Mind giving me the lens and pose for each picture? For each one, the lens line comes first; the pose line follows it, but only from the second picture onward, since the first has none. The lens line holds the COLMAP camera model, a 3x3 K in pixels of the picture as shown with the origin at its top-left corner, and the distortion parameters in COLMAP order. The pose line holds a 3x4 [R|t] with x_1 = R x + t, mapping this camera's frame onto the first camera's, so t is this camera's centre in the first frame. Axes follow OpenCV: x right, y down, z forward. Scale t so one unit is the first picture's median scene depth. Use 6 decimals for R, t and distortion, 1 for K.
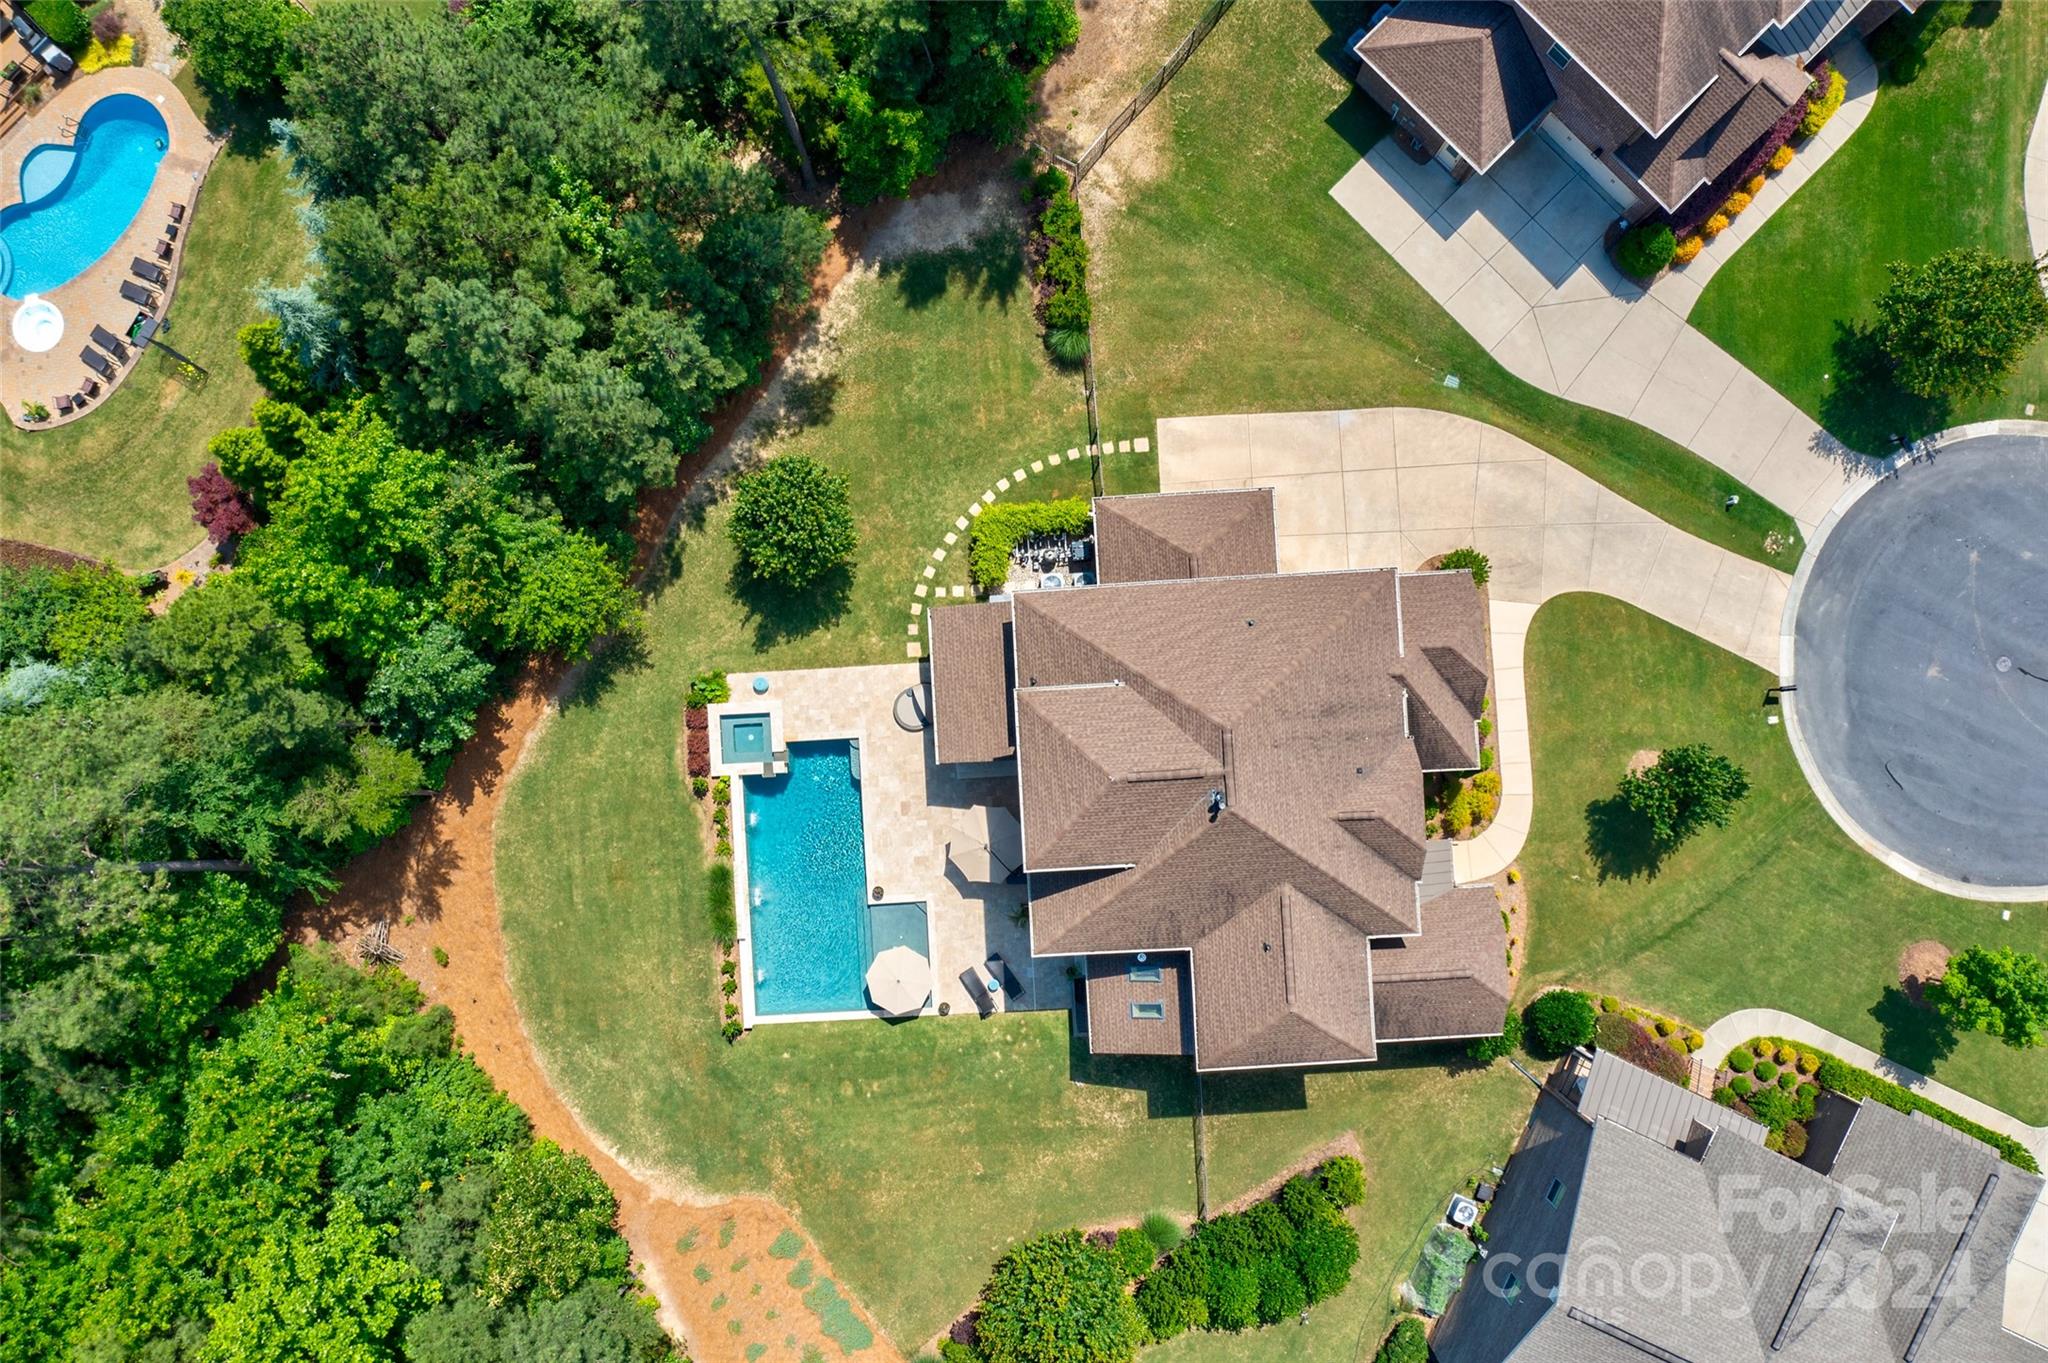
lens RADIAL K [[1597.9, 0, 1017.1], [0, 1597.9, 682.9], [0, 0, 1]] dist [-0.010987, -0.001299]
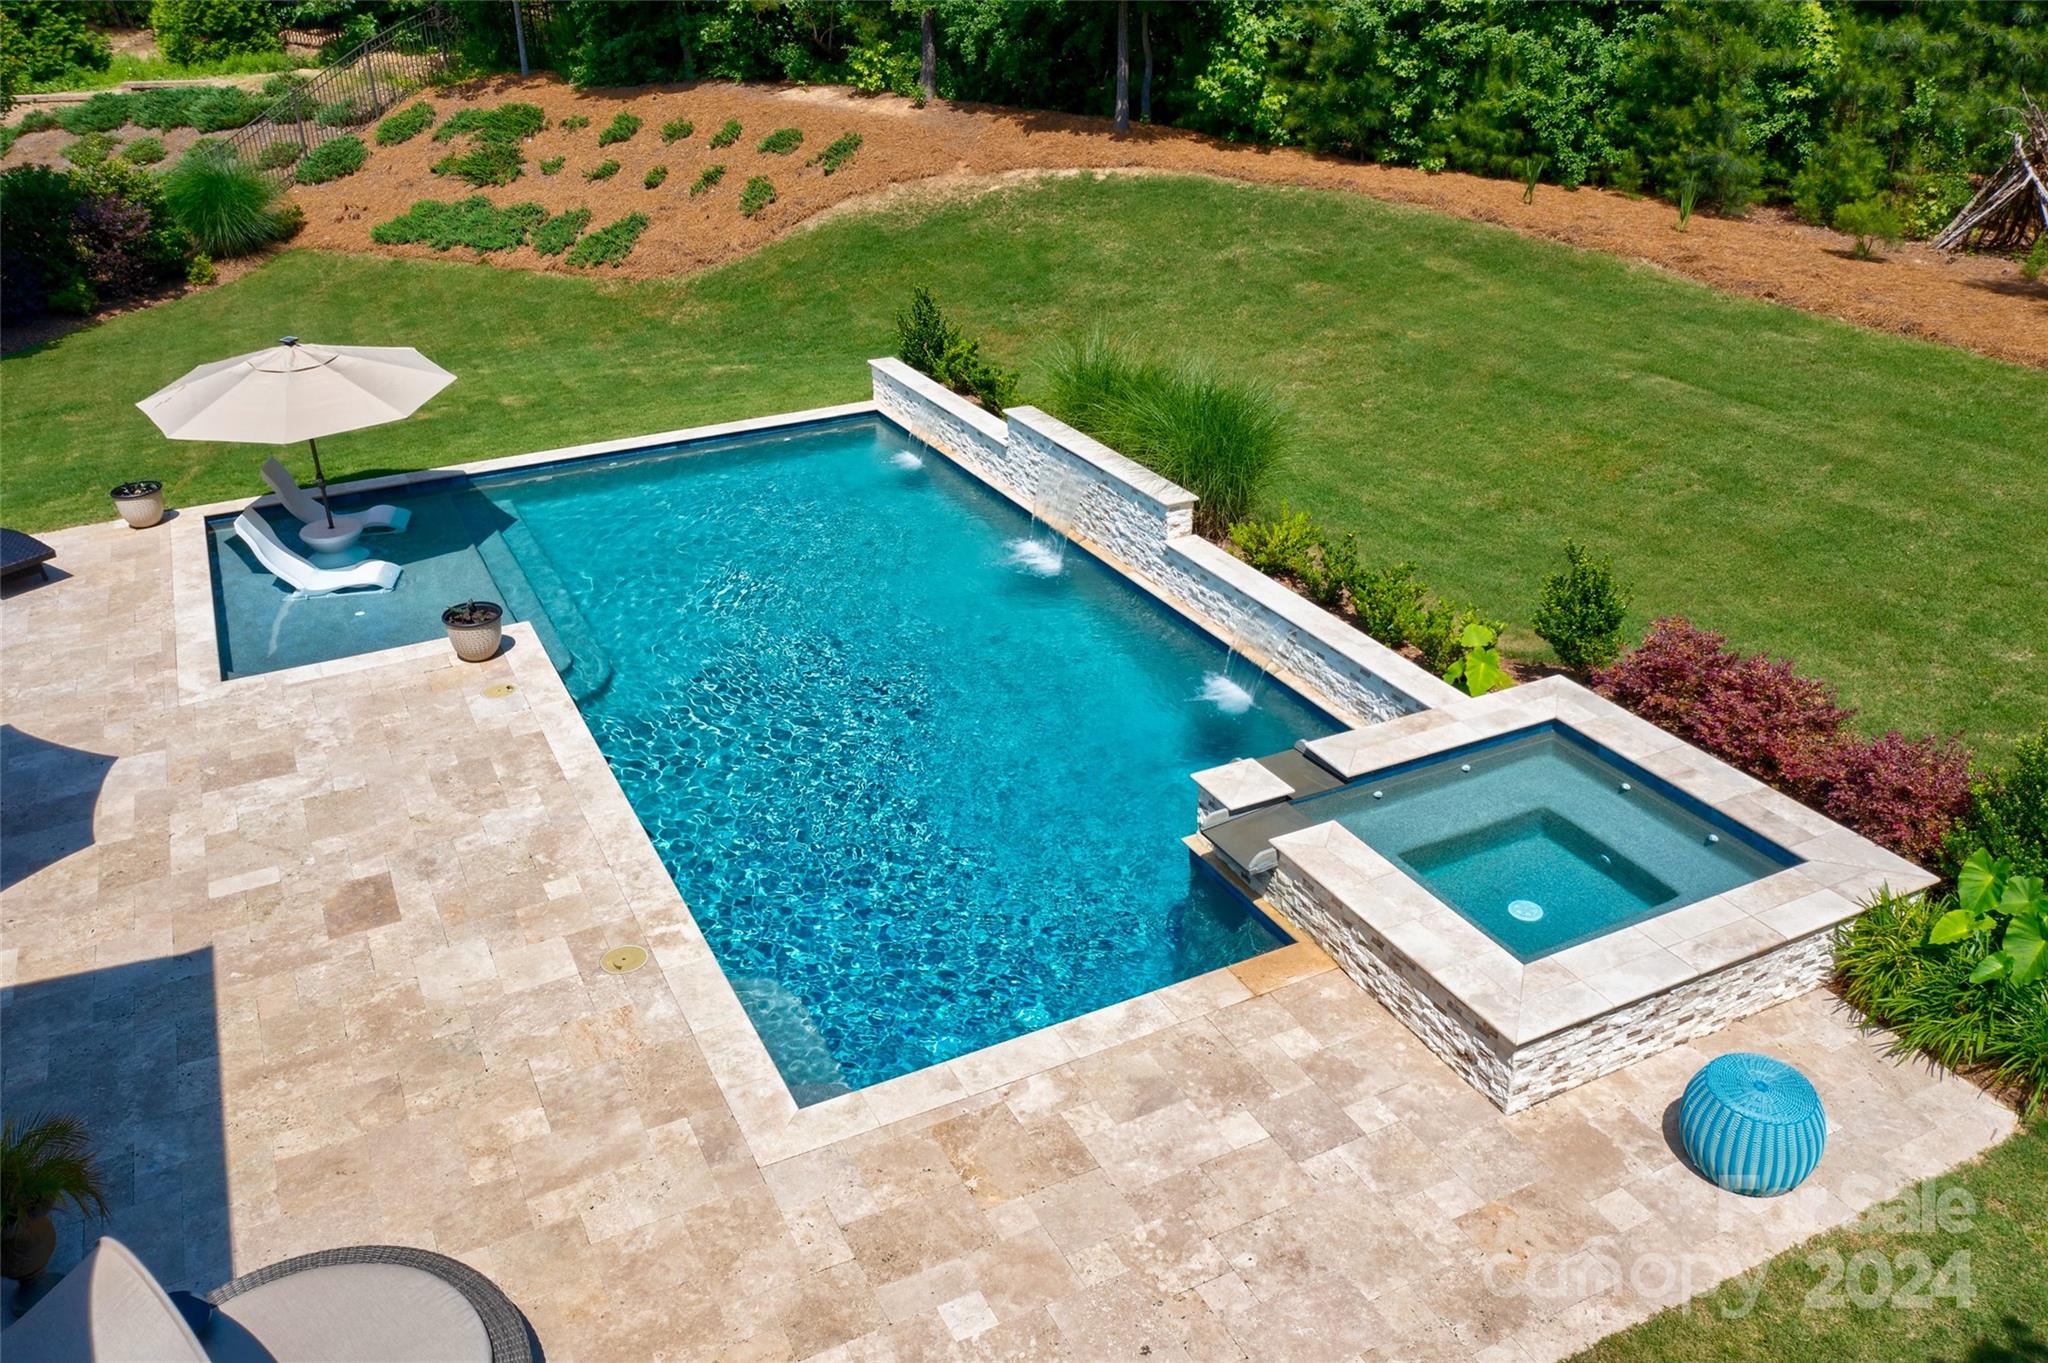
lens RADIAL K [[1597.9, 0, 1017.1], [0, 1597.9, 682.9], [0, 0, 1]] dist [-0.010987, -0.001299]
pose [[-0.918372, 0.209527, -0.335696, -0.080331], [-0.393890, -0.402561, 0.826314, -0.060659], [0.037998, 0.891091, 0.452231, 0.918702]]
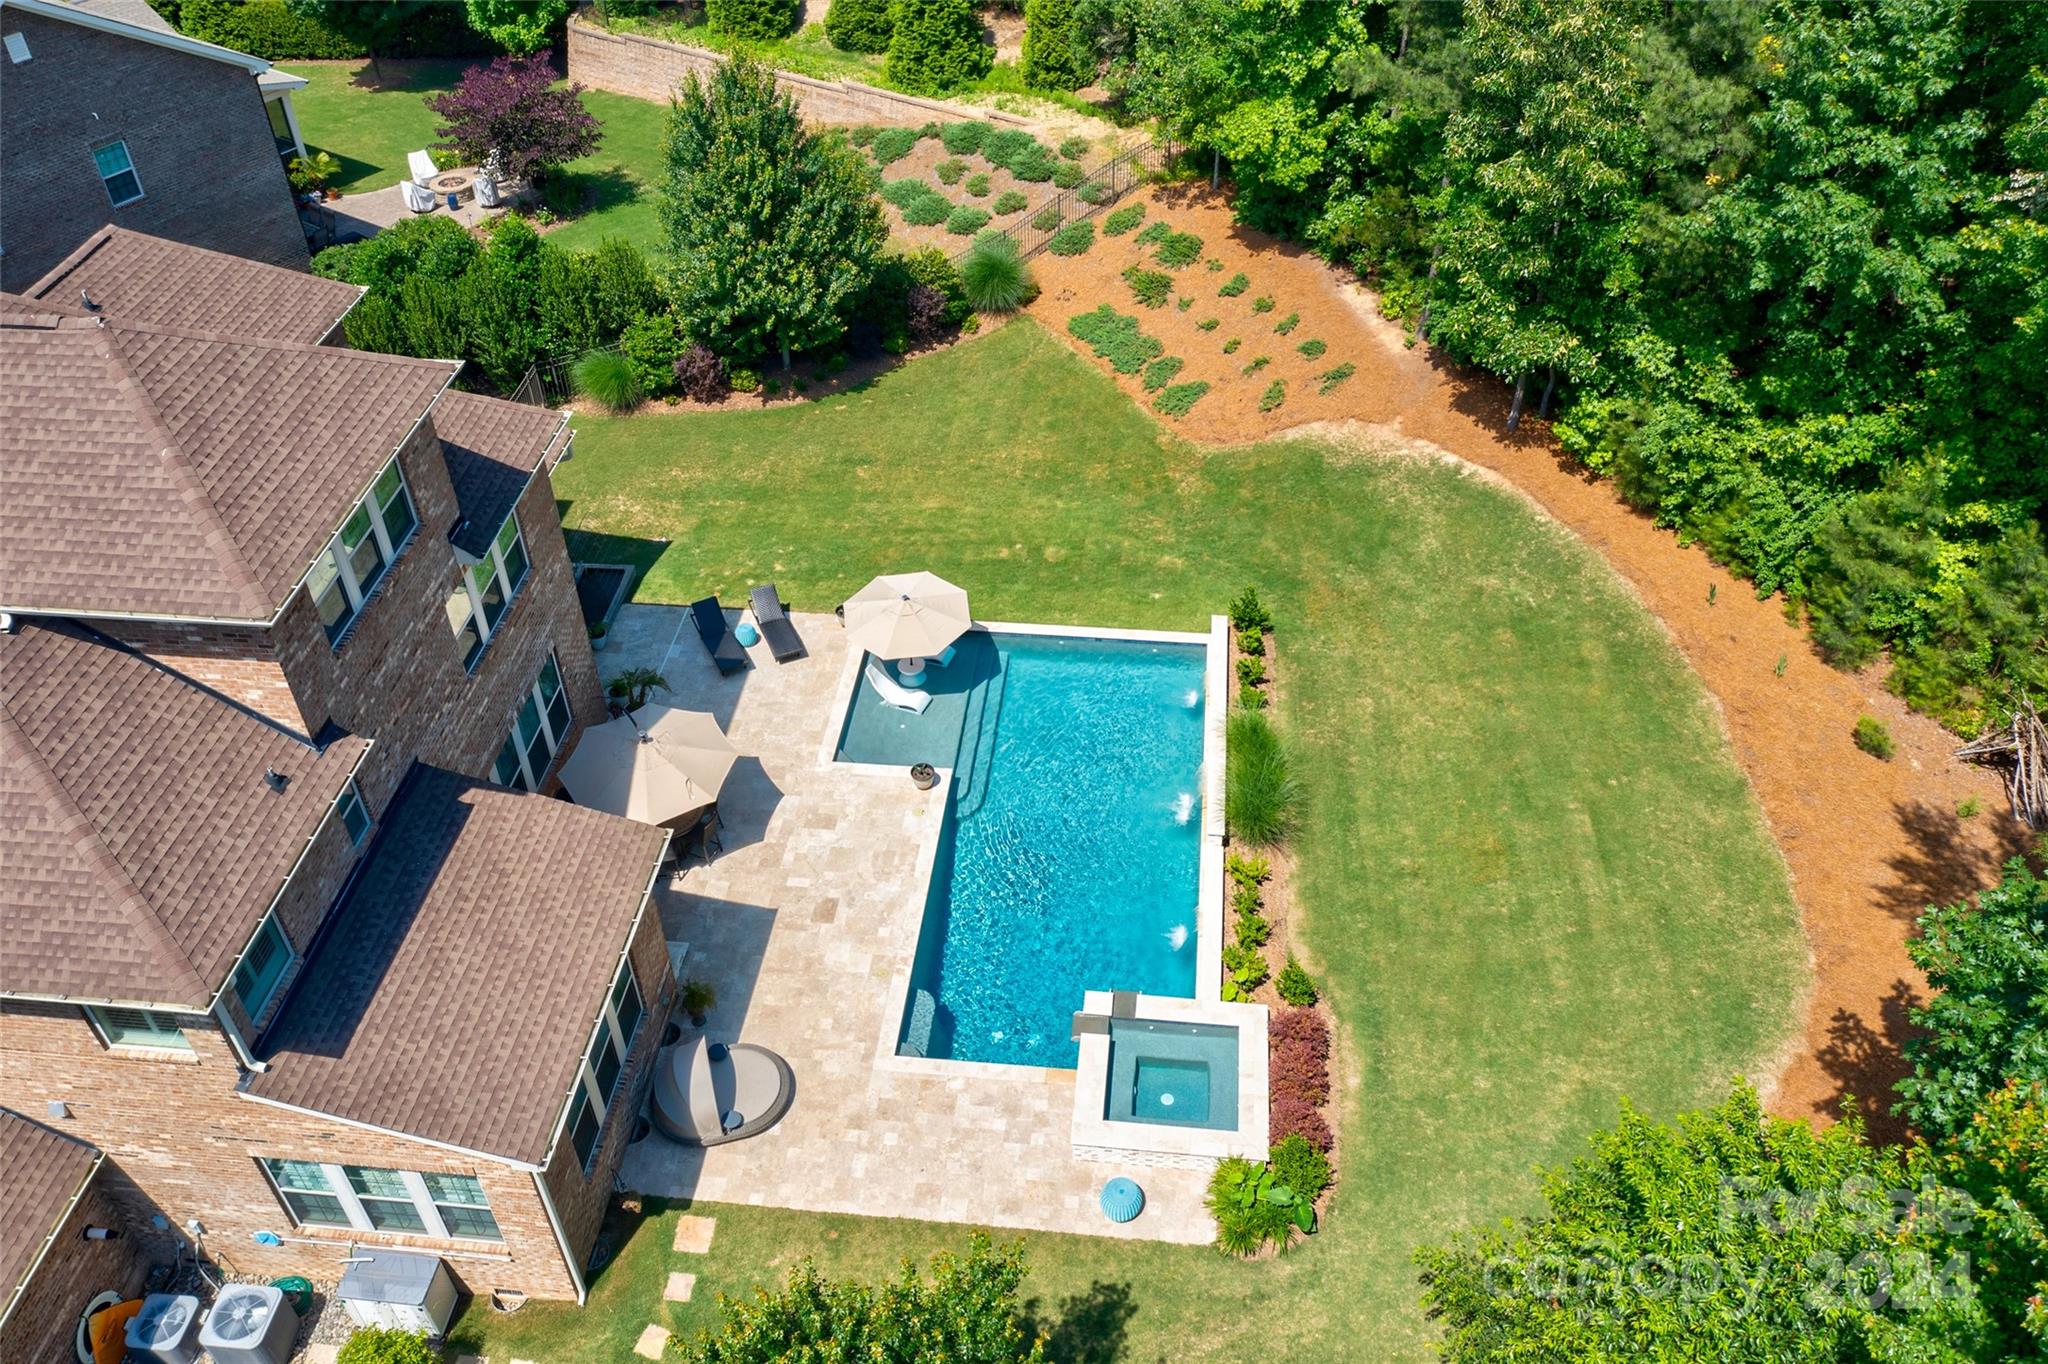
lens RADIAL K [[1597.9, 0, 1017.1], [0, 1597.9, 683.4], [0, 0, 1]] dist [-0.010987, -0.001299]
pose [[-0.985534, -0.073997, 0.152473, -0.184170], [0.163947, -0.644257, 0.747031, -0.200752], [0.042953, 0.761221, 0.647068, 0.672642]]
